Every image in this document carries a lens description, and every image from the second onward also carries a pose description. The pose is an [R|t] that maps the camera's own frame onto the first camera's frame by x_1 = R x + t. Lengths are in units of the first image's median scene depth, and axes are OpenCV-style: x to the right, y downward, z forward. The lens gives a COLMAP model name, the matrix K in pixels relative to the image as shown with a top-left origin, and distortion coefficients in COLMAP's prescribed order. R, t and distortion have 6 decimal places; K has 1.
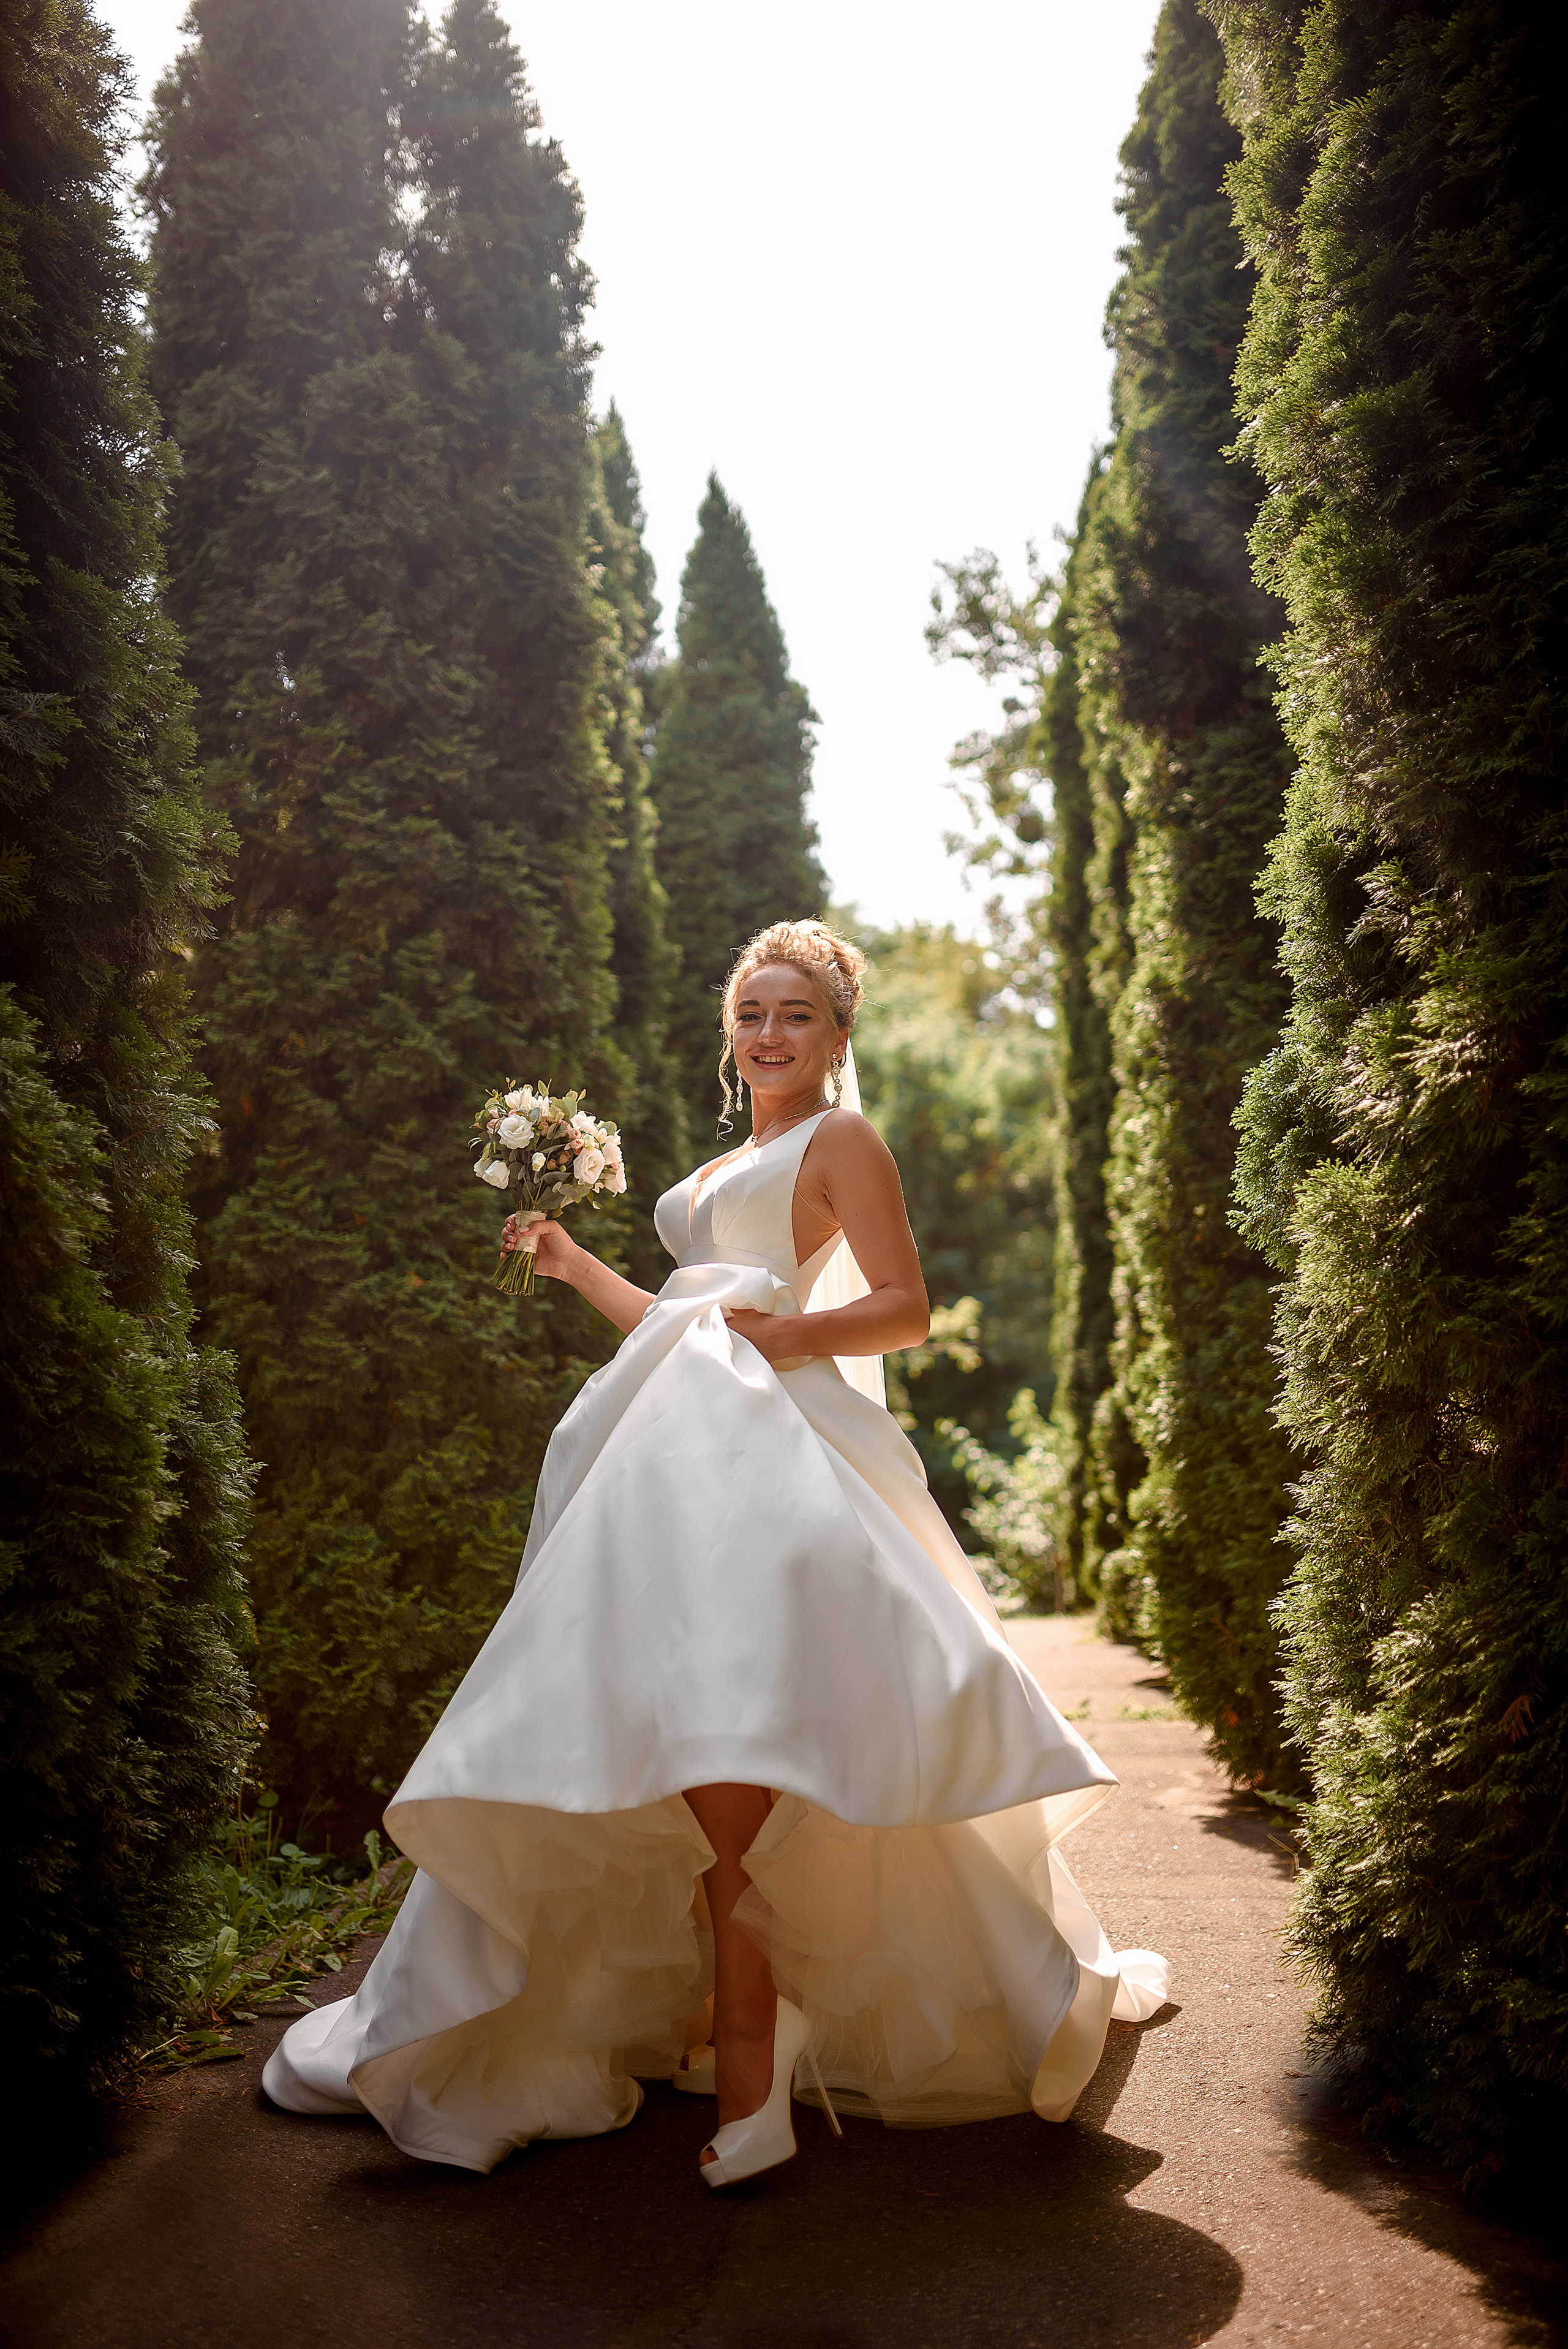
lens RADIAL K [[2163.4, 0, 784.0], [0, 2163.4, 1174.5], [0, 0, 1]] dist [-0.061122, 0.093200]
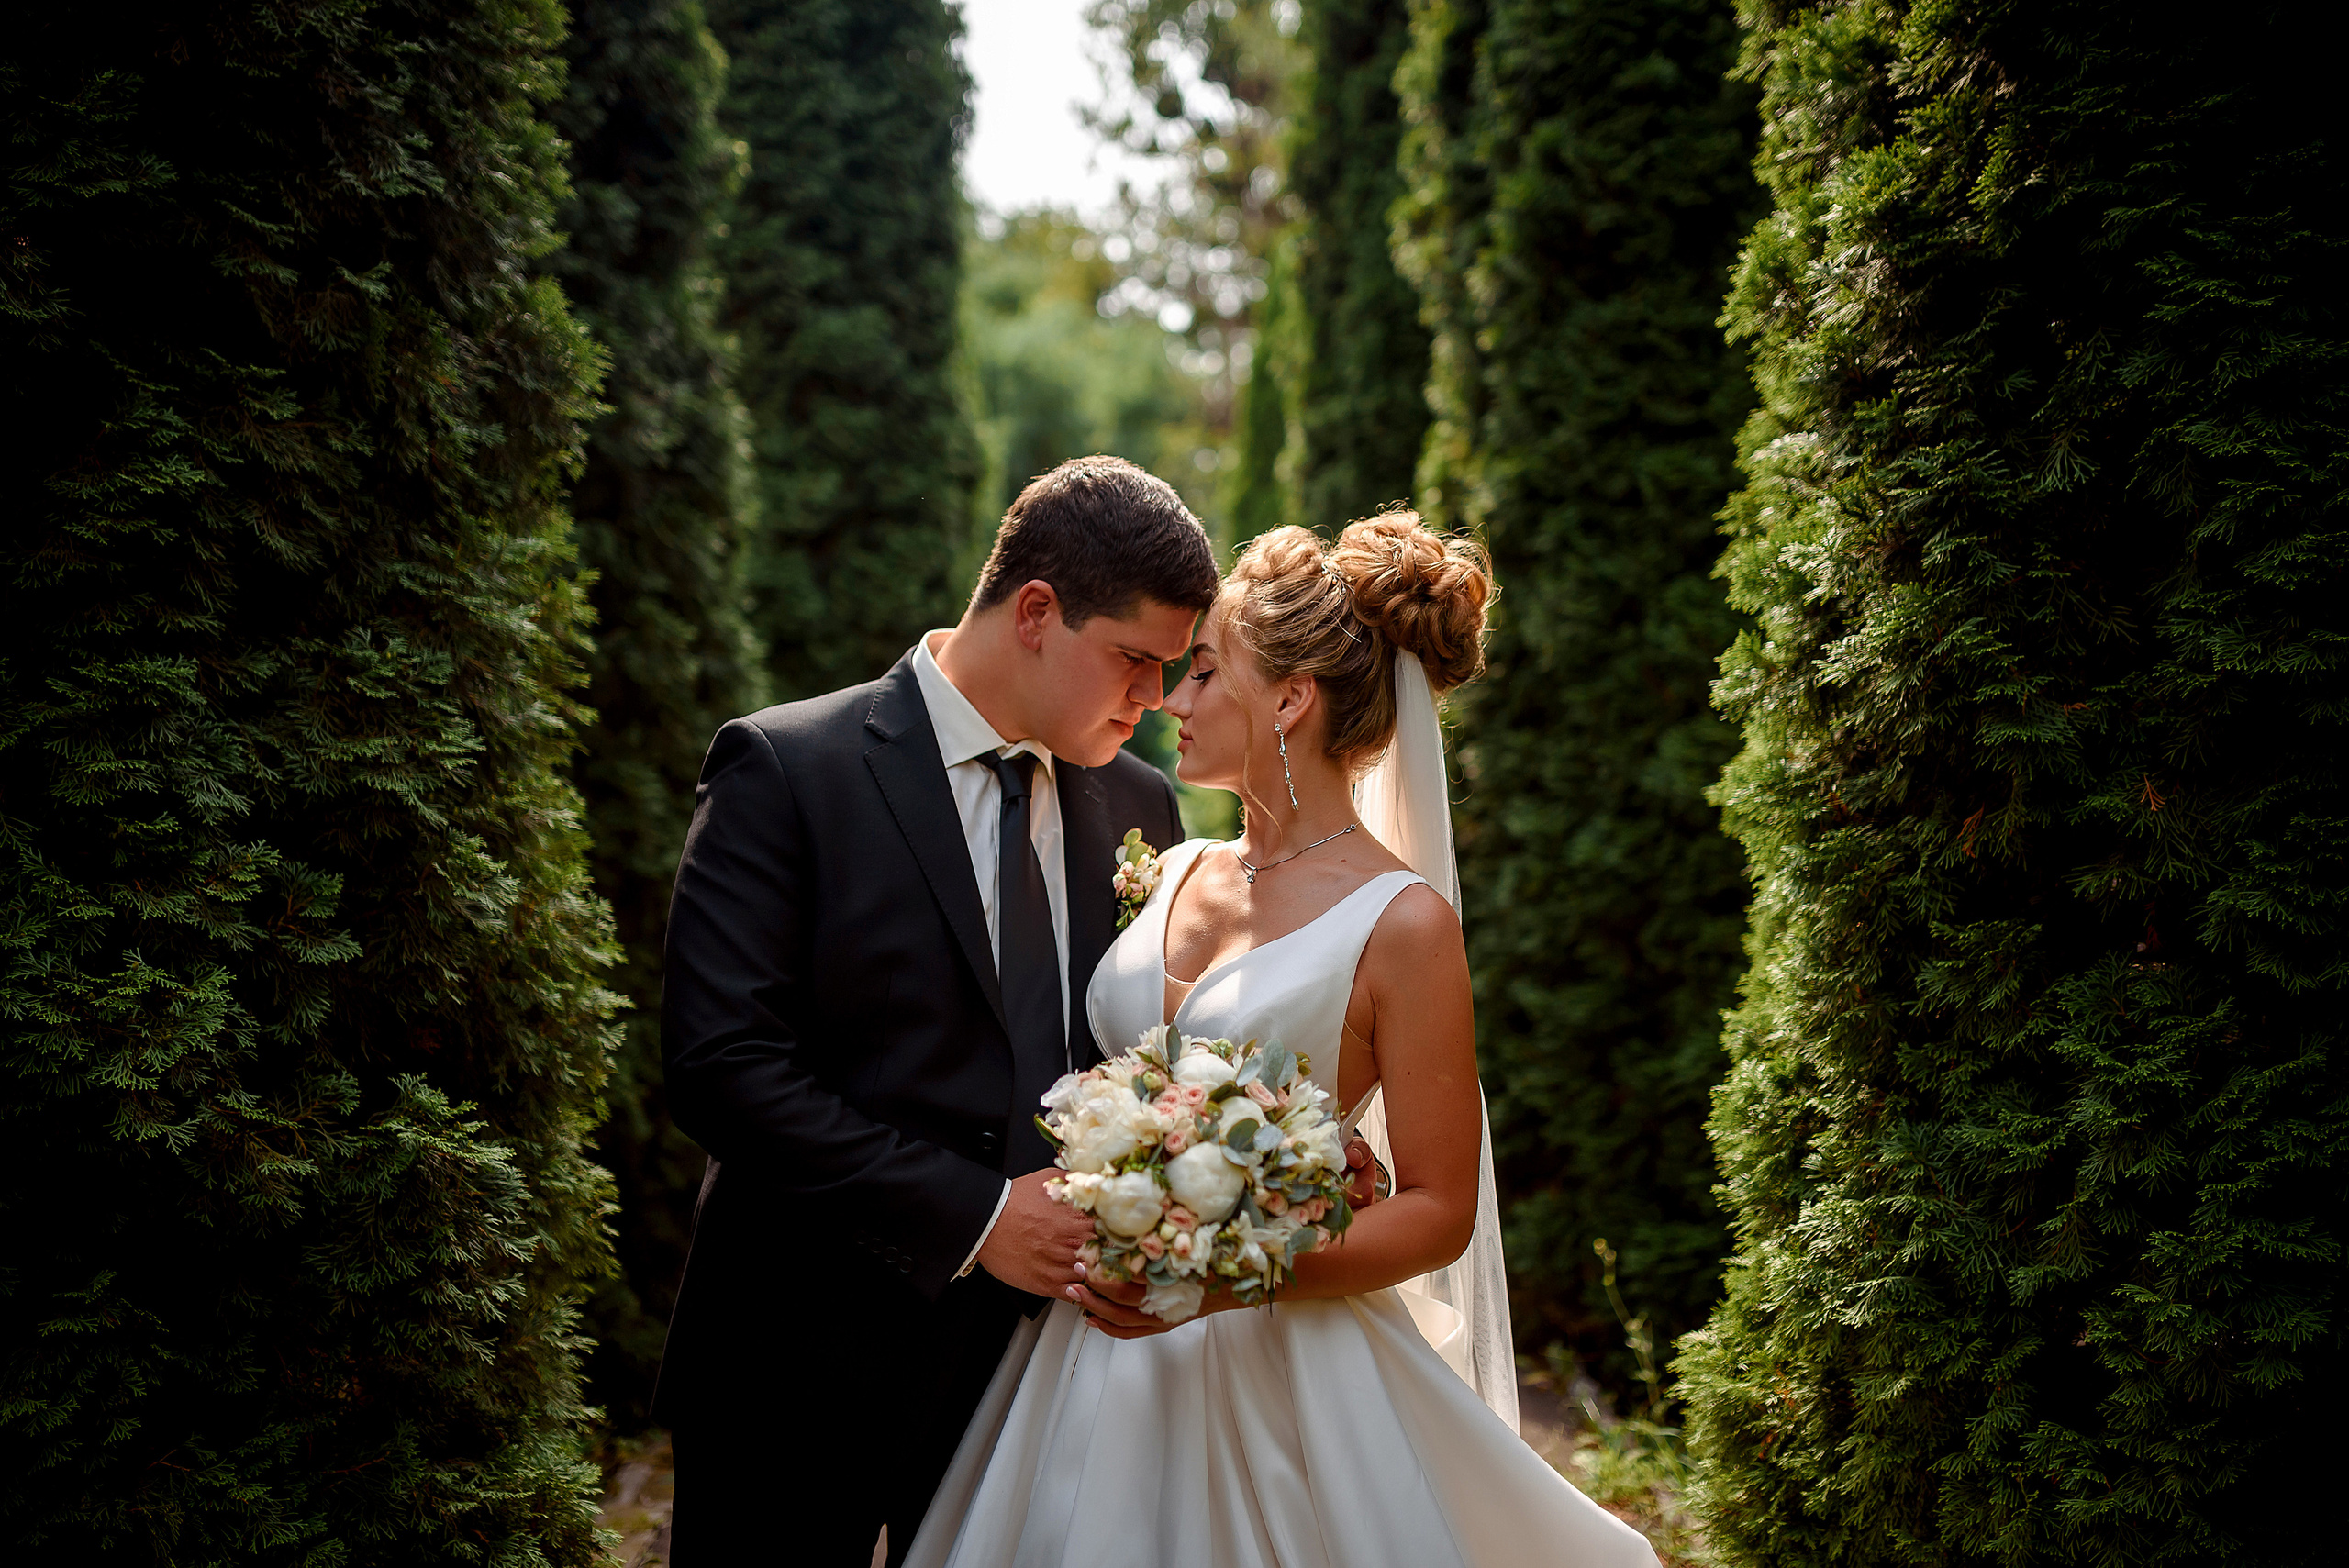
lens RADIAL K [[2100.4, 0, 1174.5], [0, 2100.4, 784.0], [0, 0, 1]] dist [-0.032020, 0.014026]
pose [[0.989870, 0.021529, 0.140334, -0.012941], [-0.042014, 0.988584, 0.144693, -0.032714], [-0.135617, -0.149123, 0.979475, 0.623081]]
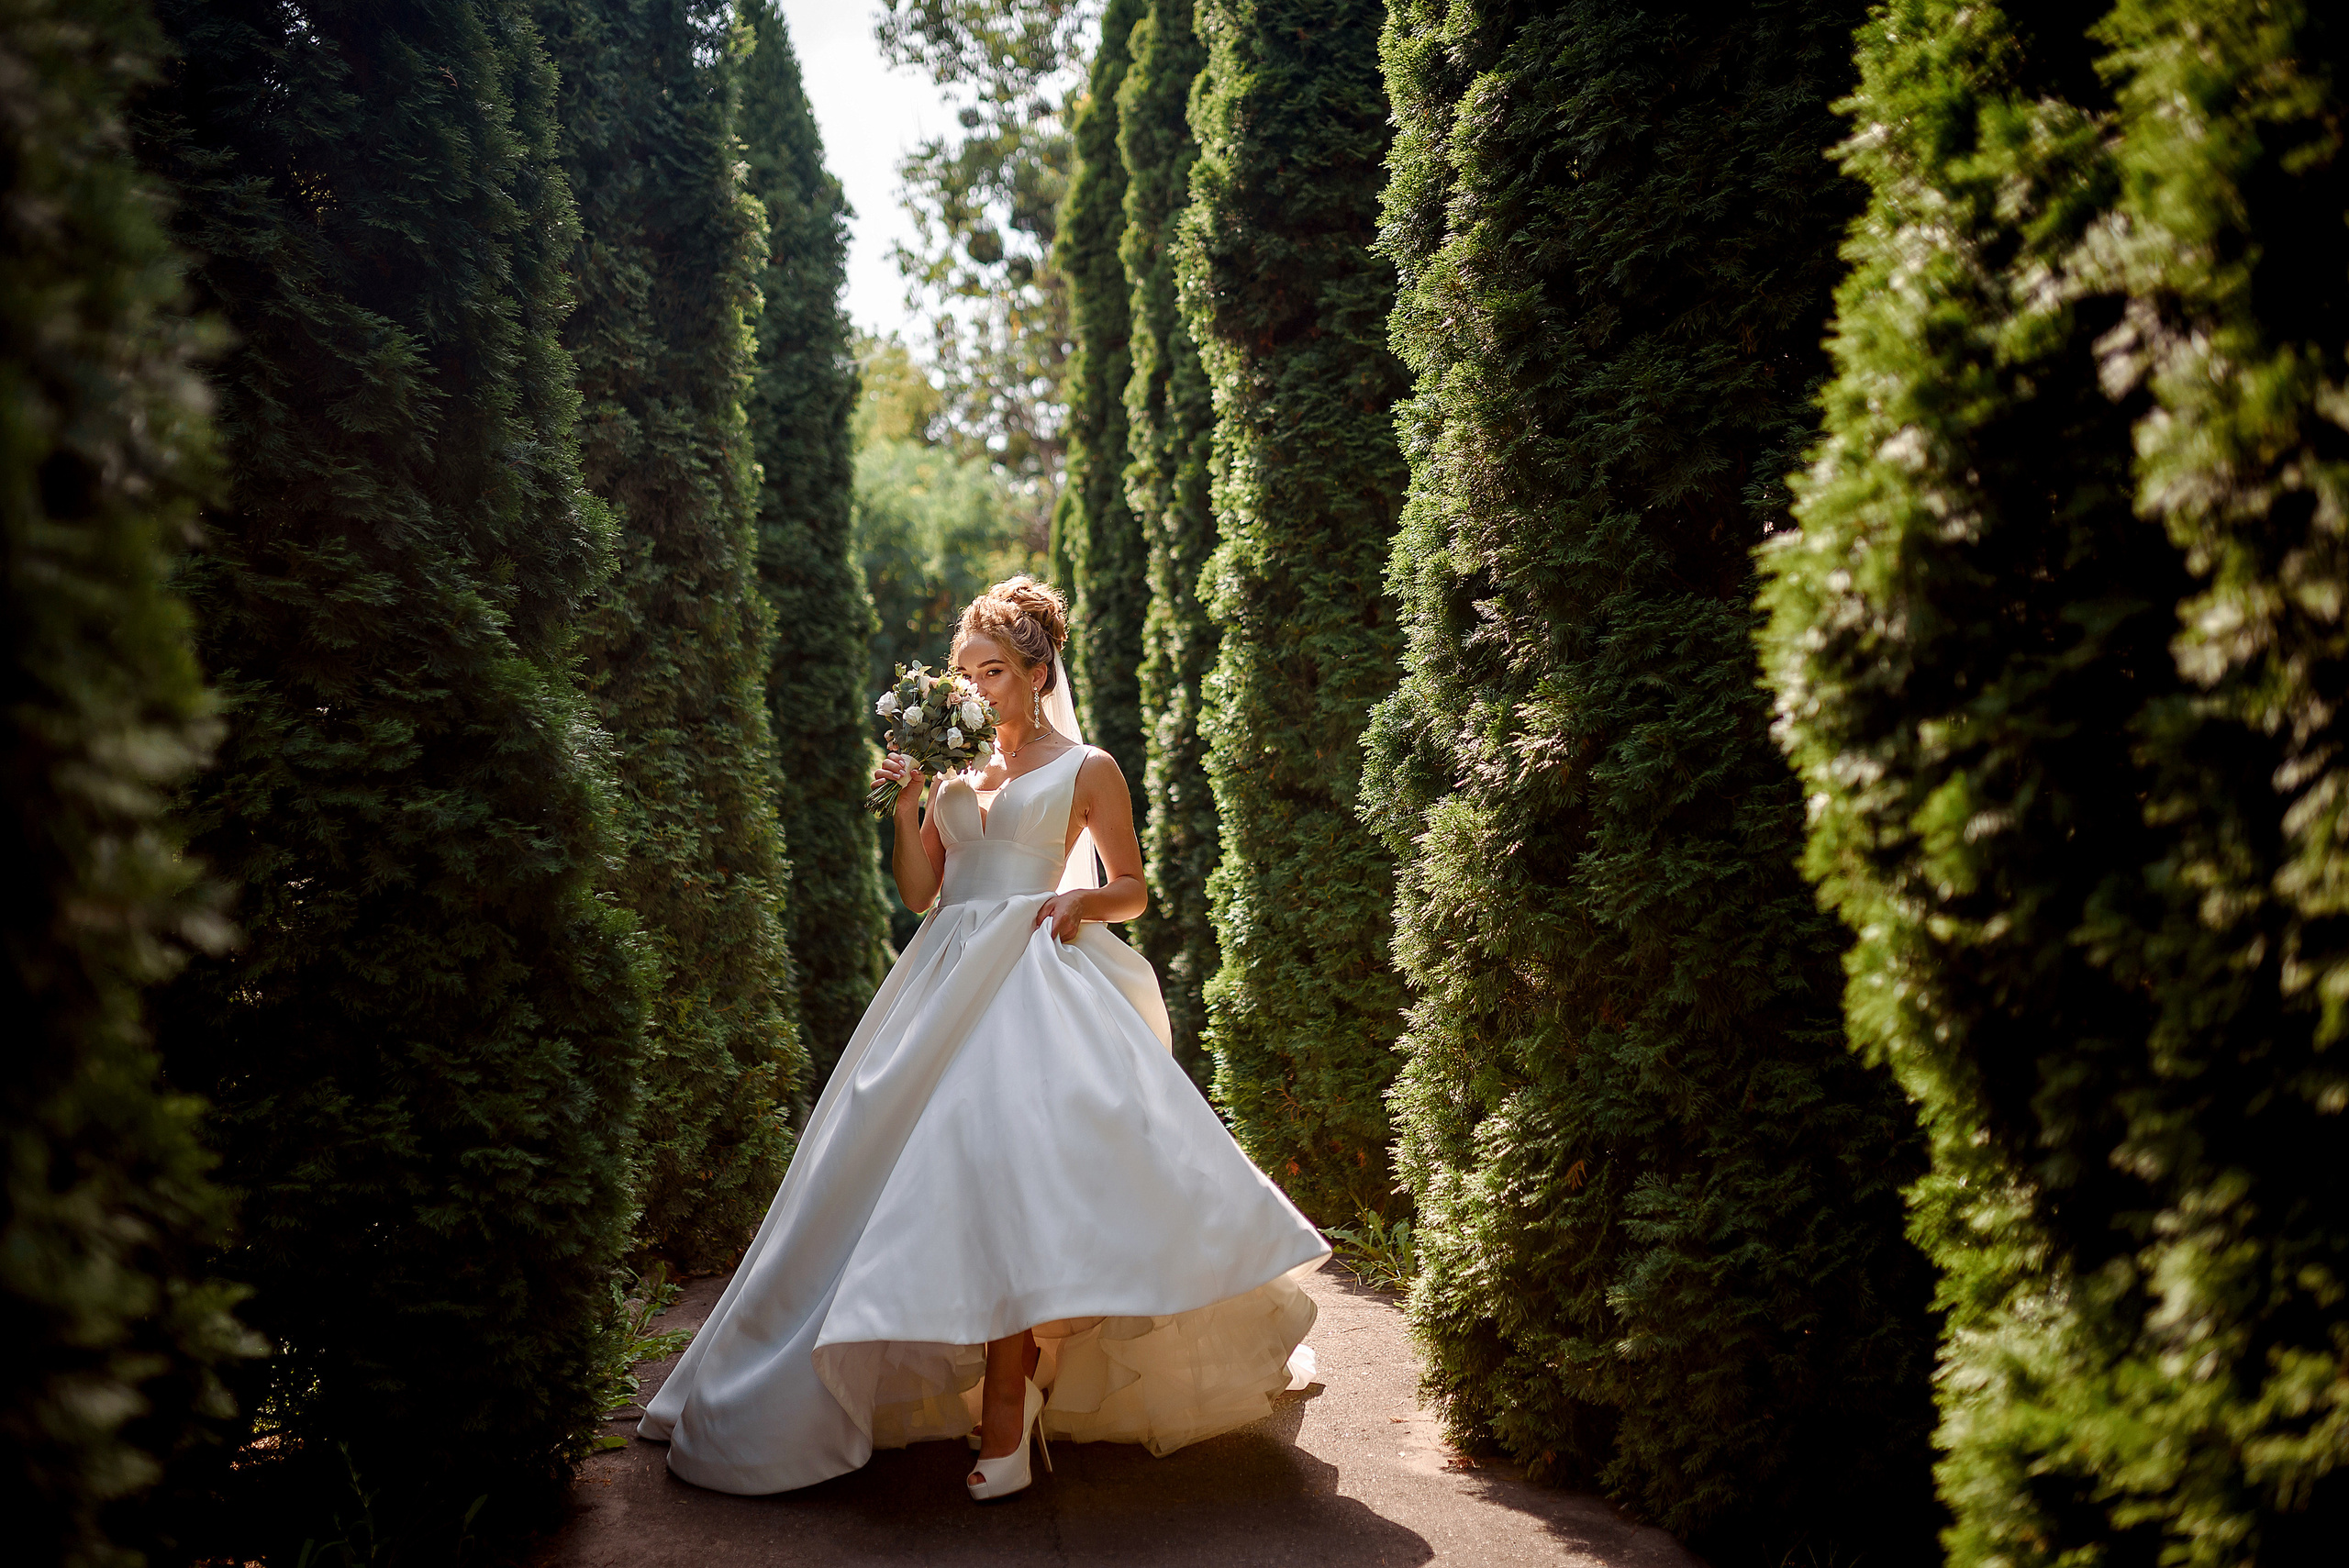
lens RADIAL K [[2299.5, 0, 1077.8], [0, 2299.5, 745.7], [0, 0, 1]] dist [-0.037135, 0.006384]
pose [[0.985516, 0.001865, 0.169572, -0.132031], [-0.013998, 0.997422, 0.070384, -0.075403], [-0.169004, -0.071738, 0.983001, -0.245912]]
